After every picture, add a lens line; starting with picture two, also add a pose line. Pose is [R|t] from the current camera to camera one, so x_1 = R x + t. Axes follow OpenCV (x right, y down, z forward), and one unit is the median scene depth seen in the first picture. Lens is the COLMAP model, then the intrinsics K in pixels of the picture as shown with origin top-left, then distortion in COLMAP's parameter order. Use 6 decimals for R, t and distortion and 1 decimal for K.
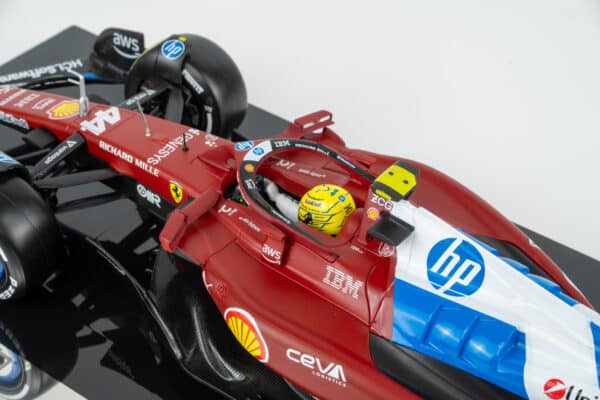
lens RADIAL K [[1256.7, 0, 300.0], [0, 1256.7, 200.0], [0, 0, 1]] dist [0.059591, 0.389059]
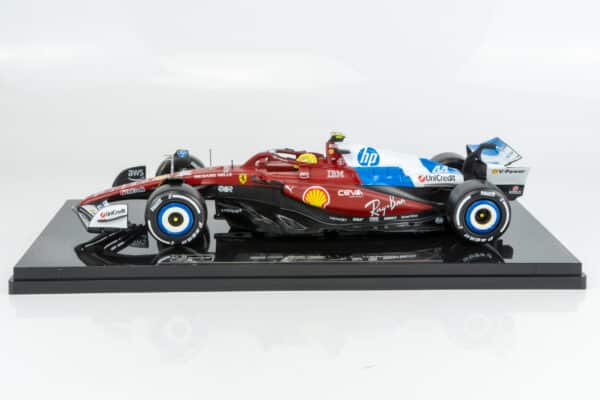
lens RADIAL K [[896.9, 0, 300.0], [0, 896.9, 200.0], [0, 0, 1]] dist [0.020782, 0.007274]
pose [[0.765842, -0.177241, 0.618119, -1.170904], [0.404735, 0.879830, -0.249177, 0.541325], [-0.499675, 0.441005, 0.745546, -0.321214]]
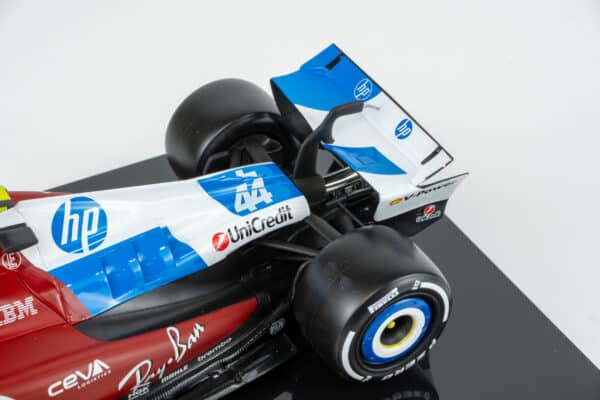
lens RADIAL K [[1256.7, 0, 300.0], [0, 1256.7, 200.0], [0, 0, 1]] dist [0.059591, 0.389059]
pose [[0.405692, -0.574688, 0.710737, -0.513134], [0.567260, 0.768033, 0.297223, -0.163054], [-0.716680, 0.282592, 0.637582, 0.198241]]
